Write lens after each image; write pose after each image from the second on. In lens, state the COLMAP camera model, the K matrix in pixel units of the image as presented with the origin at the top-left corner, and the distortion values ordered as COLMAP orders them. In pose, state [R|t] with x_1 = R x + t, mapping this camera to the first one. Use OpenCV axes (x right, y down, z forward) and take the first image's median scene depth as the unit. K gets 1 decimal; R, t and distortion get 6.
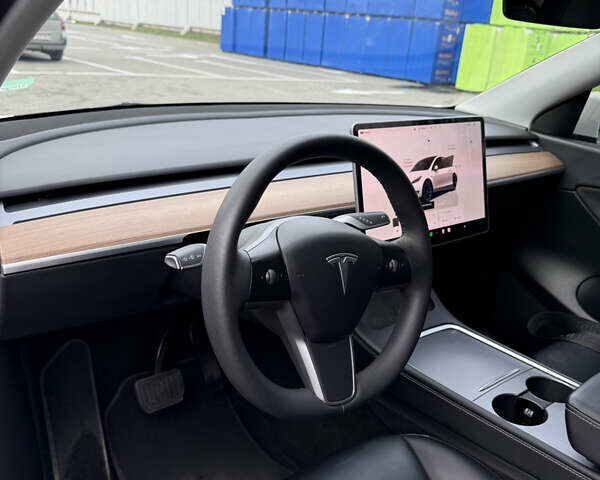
lens RADIAL K [[577.4, 0, 300.0], [0, 577.4, 240.0], [0, 0, 1]] dist [0.003774, -0.091935]
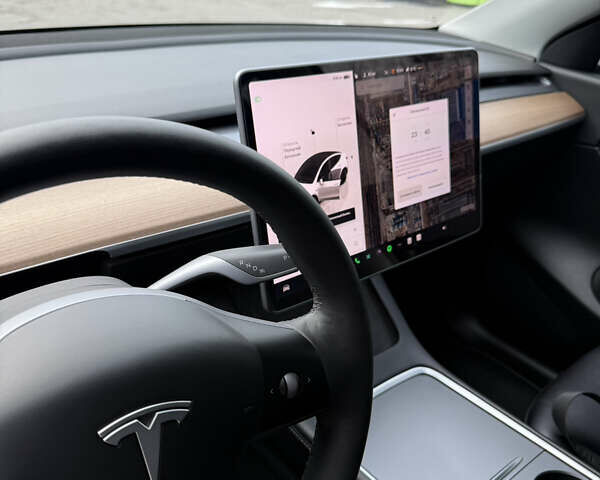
lens RADIAL K [[577.4, 0, 300.0], [0, 577.4, 240.0], [0, 0, 1]] dist [0.003774, -0.091935]
pose [[0.999676, -0.015644, 0.020078, 0.081373], [0.012801, 0.990813, 0.134632, -0.070755], [-0.022000, -0.134331, 0.990692, 0.266569]]
